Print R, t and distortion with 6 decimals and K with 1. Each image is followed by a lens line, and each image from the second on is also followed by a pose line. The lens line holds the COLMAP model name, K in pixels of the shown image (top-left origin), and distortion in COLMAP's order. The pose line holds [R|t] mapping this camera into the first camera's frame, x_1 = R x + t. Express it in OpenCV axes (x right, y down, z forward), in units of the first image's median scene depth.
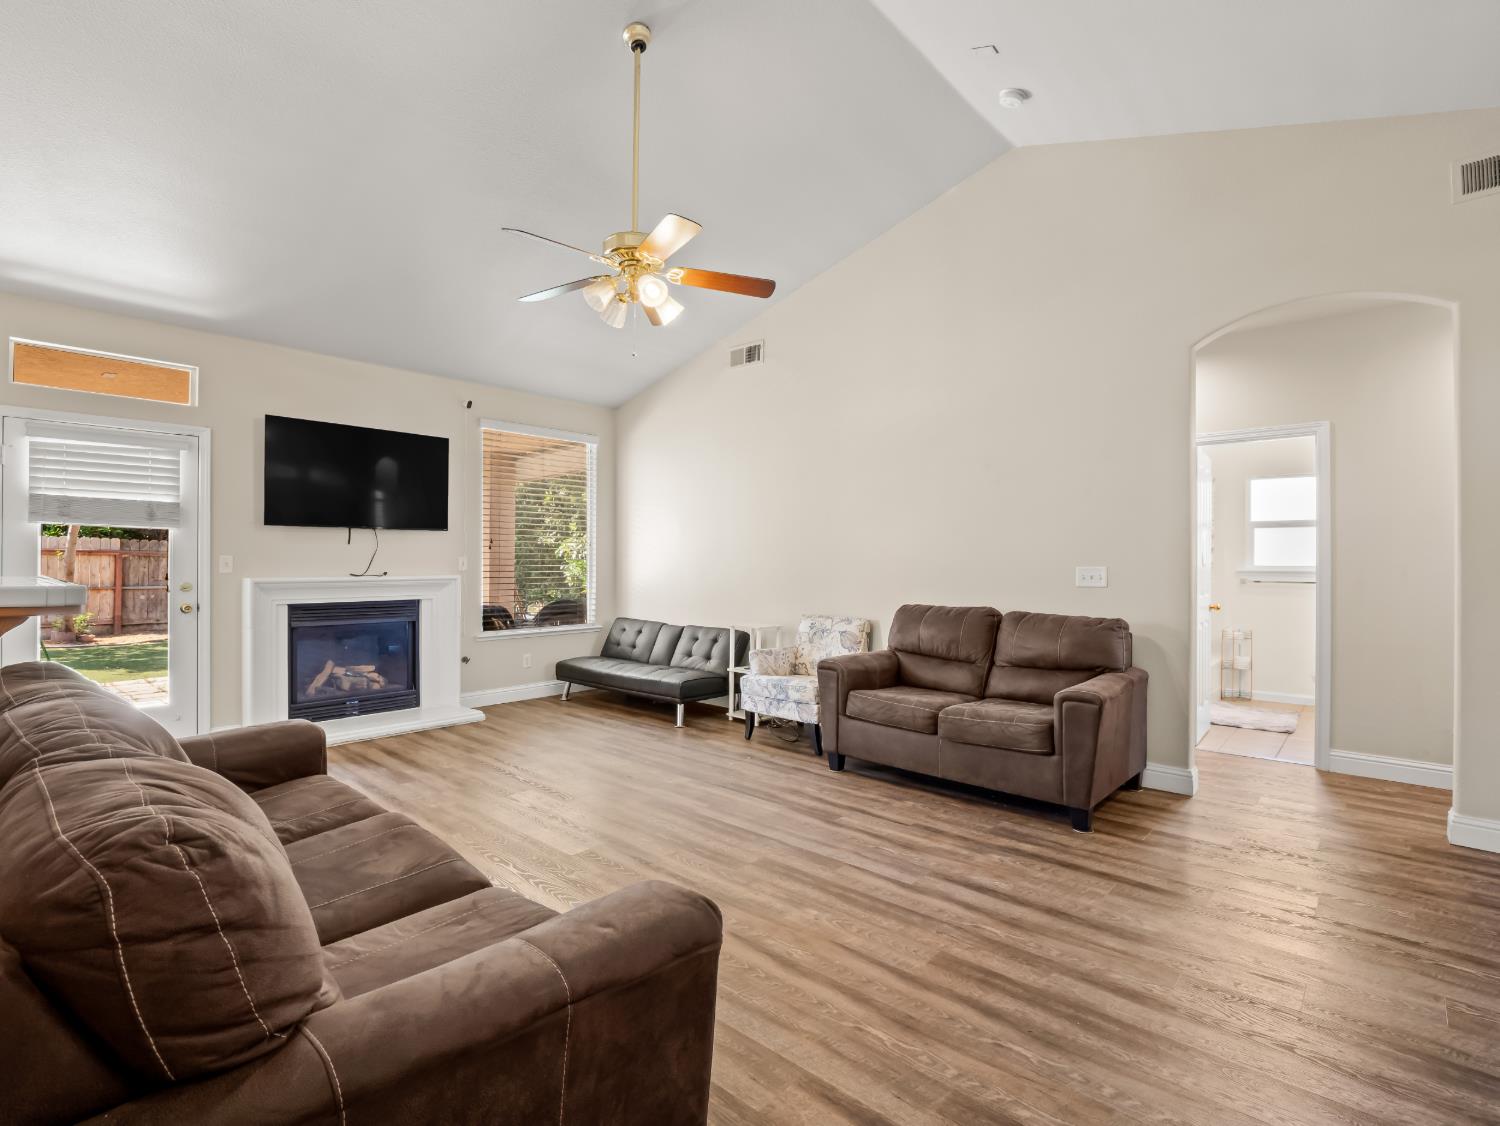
lens RADIAL K [[727.8, 0, 753.7], [0, 727.8, 564.2], [0, 0, 1]] dist [-0.011745, -0.001583]
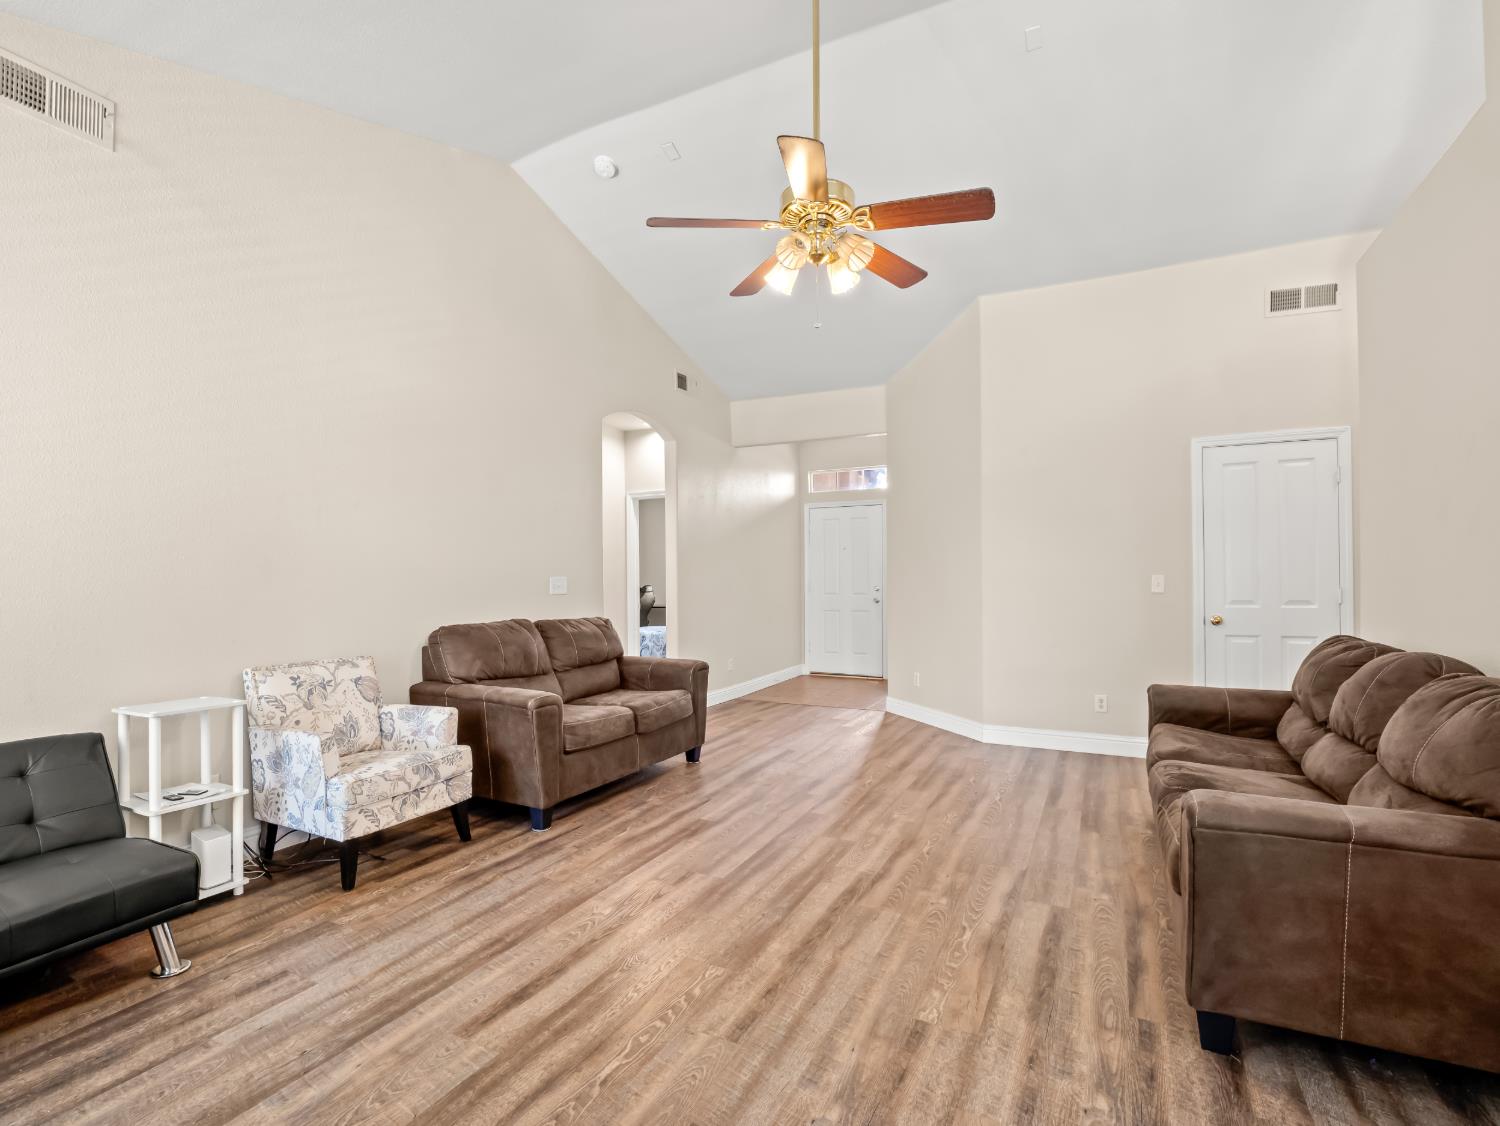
lens RADIAL K [[727.8, 0, 740.1], [0, 727.8, 570.2], [0, 0, 1]] dist [-0.011745, -0.001583]
pose [[-0.254469, 0.003454, 0.967075, -0.700943], [0.010947, 0.999940, -0.000691, -0.003213], [-0.967019, 0.010410, -0.254492, 0.948768]]
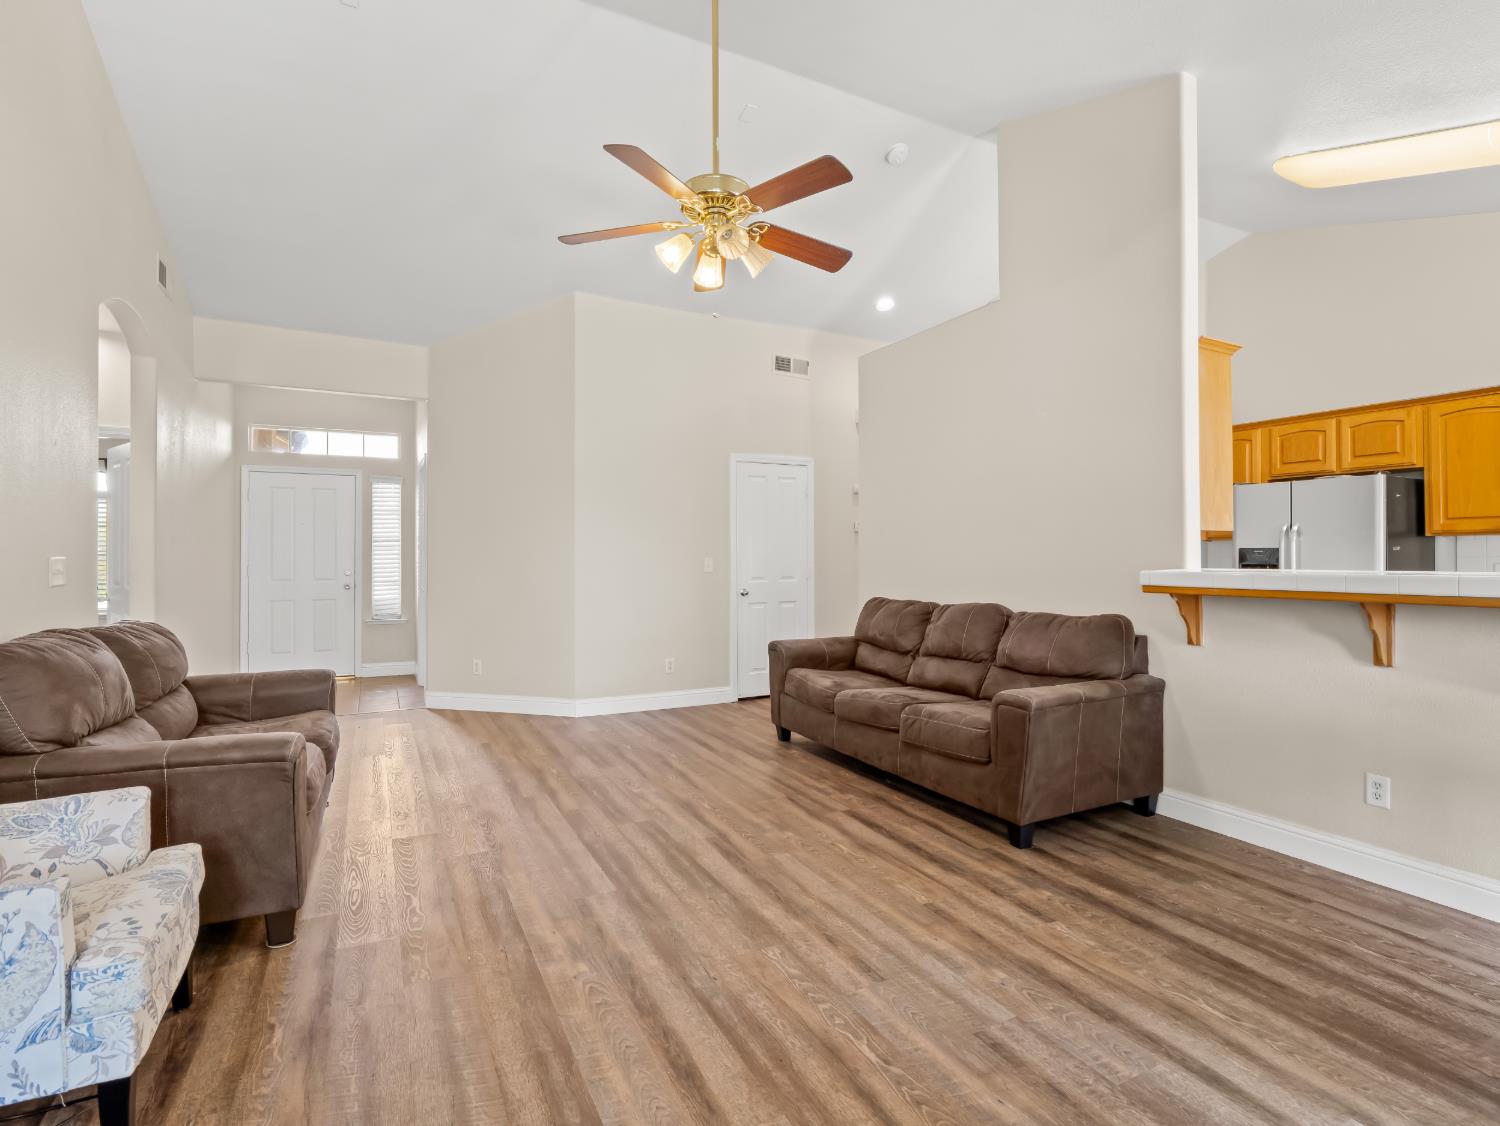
lens RADIAL K [[727.8, 0, 739.7], [0, 727.8, 549.1], [0, 0, 1]] dist [-0.011745, -0.001583]
pose [[-0.929819, -0.001587, 0.368015, -0.374759], [-0.002669, 0.999993, -0.002430, -0.003604], [-0.368009, -0.003242, -0.929817, 1.314691]]
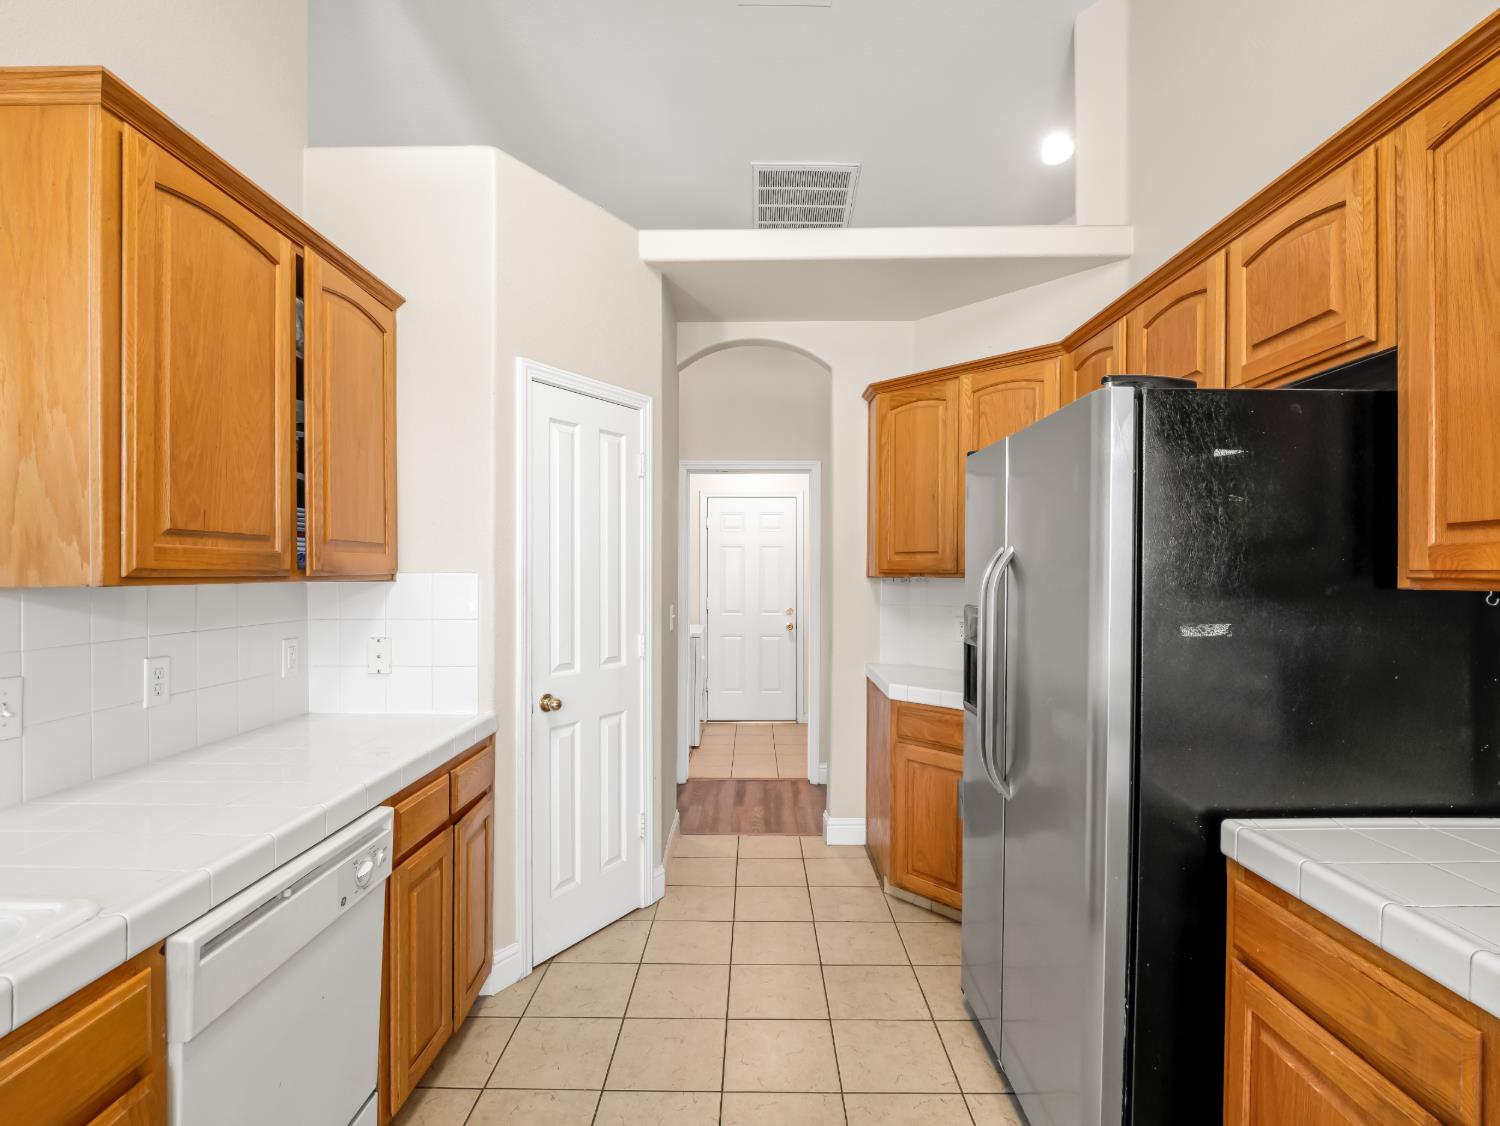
lens RADIAL K [[727.8, 0, 749.0], [0, 727.8, 574.2], [0, 0, 1]] dist [-0.011745, -0.001583]
pose [[-0.659442, -0.013494, 0.751635, -0.953318], [-0.004768, 0.999894, 0.013767, -0.036172], [-0.751741, 0.005495, -0.659436, 0.391176]]
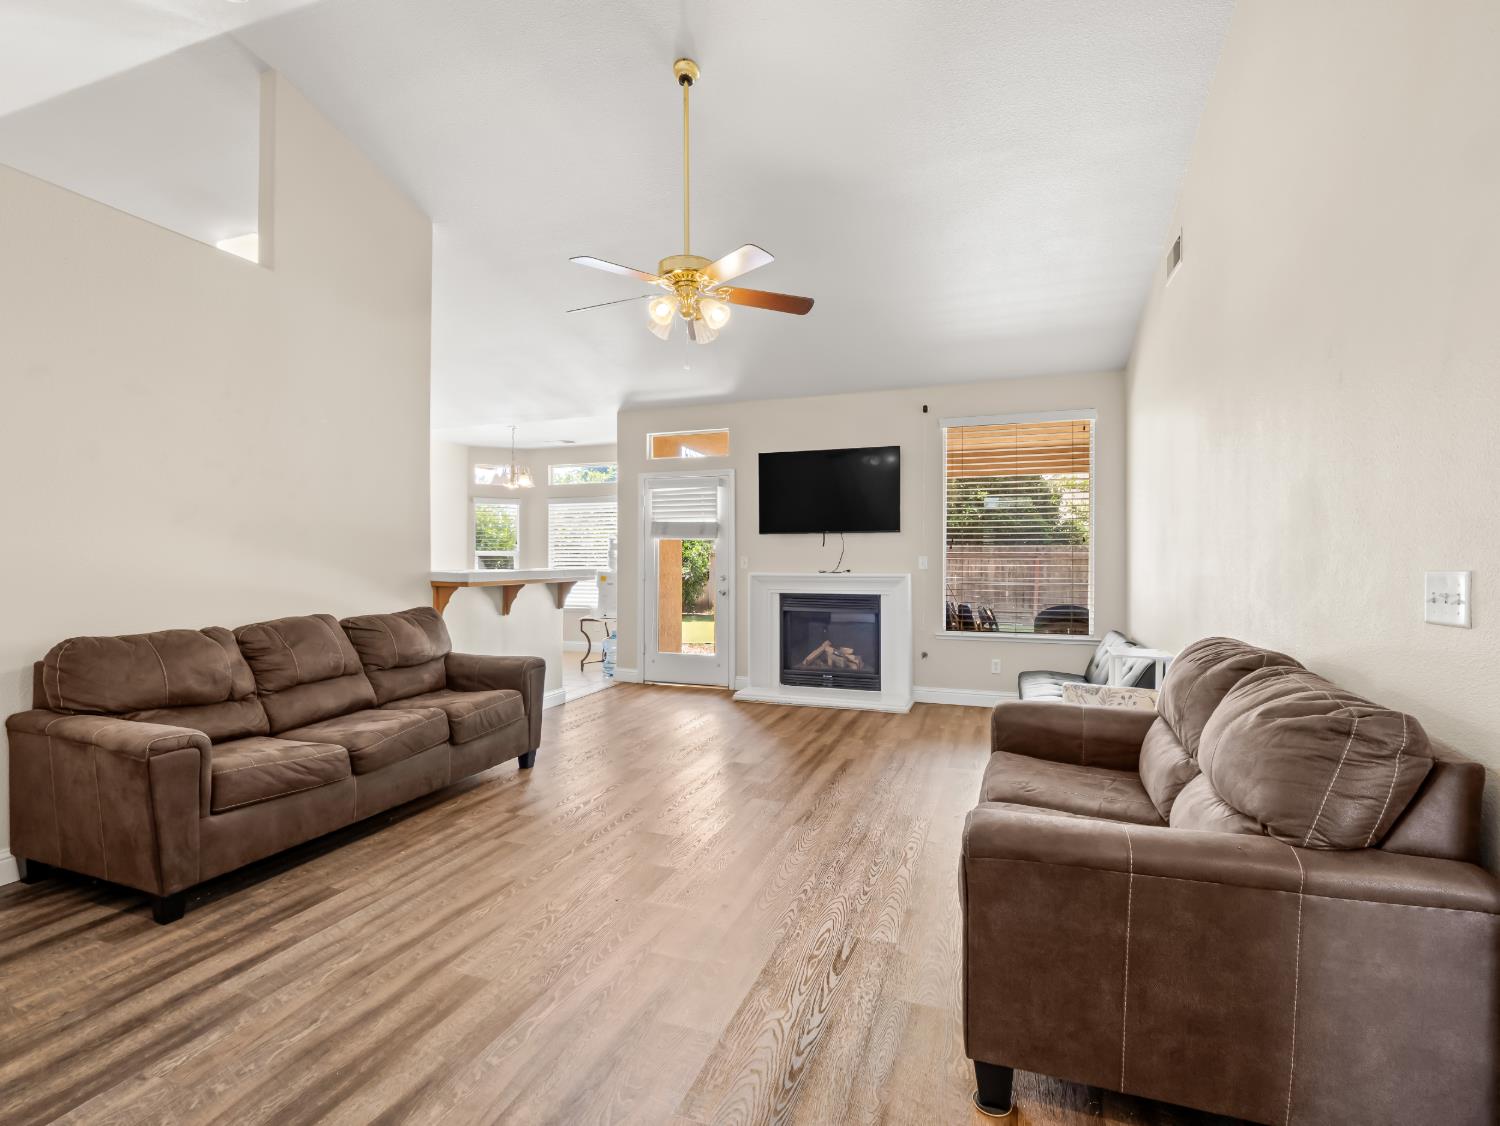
lens RADIAL K [[727.8, 0, 741.9], [0, 727.8, 572.6], [0, 0, 1]] dist [-0.011745, -0.001583]
pose [[0.363162, 0.014210, -0.931618, 0.634330], [-0.003217, 0.999897, 0.013997, -0.000595], [0.931720, -0.002086, 0.363171, 0.497780]]
